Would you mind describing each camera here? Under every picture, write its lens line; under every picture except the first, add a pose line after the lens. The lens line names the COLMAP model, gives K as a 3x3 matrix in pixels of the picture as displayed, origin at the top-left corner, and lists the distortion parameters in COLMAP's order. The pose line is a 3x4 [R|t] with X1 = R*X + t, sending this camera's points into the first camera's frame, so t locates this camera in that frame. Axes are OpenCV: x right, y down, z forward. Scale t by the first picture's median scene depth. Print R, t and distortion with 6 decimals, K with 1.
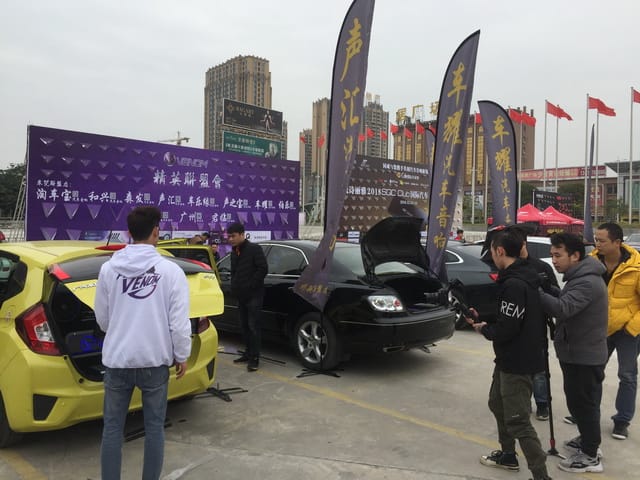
lens RADIAL K [[542.8, 0, 319.3], [0, 542.8, 222.0], [0, 0, 1]] dist [0.048791, -0.014148]
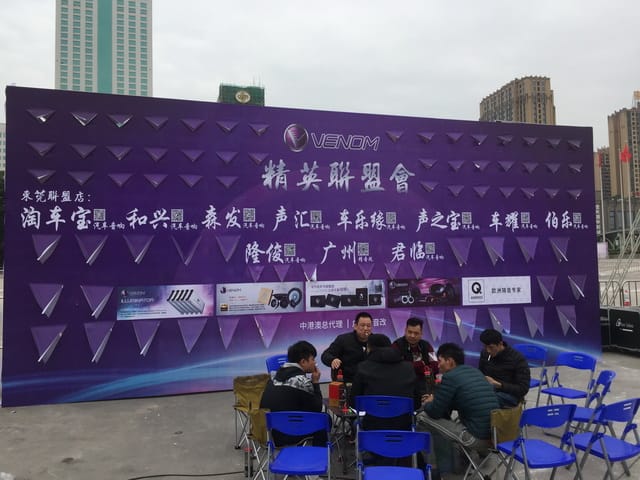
lens RADIAL K [[542.8, 0, 319.3], [0, 542.8, 222.0], [0, 0, 1]] dist [0.048791, -0.014148]
pose [[0.873494, -0.061399, -0.482948, -0.019214], [0.029394, 0.996857, -0.073570, -0.001103], [0.485947, 0.050068, 0.872553, 0.554719]]
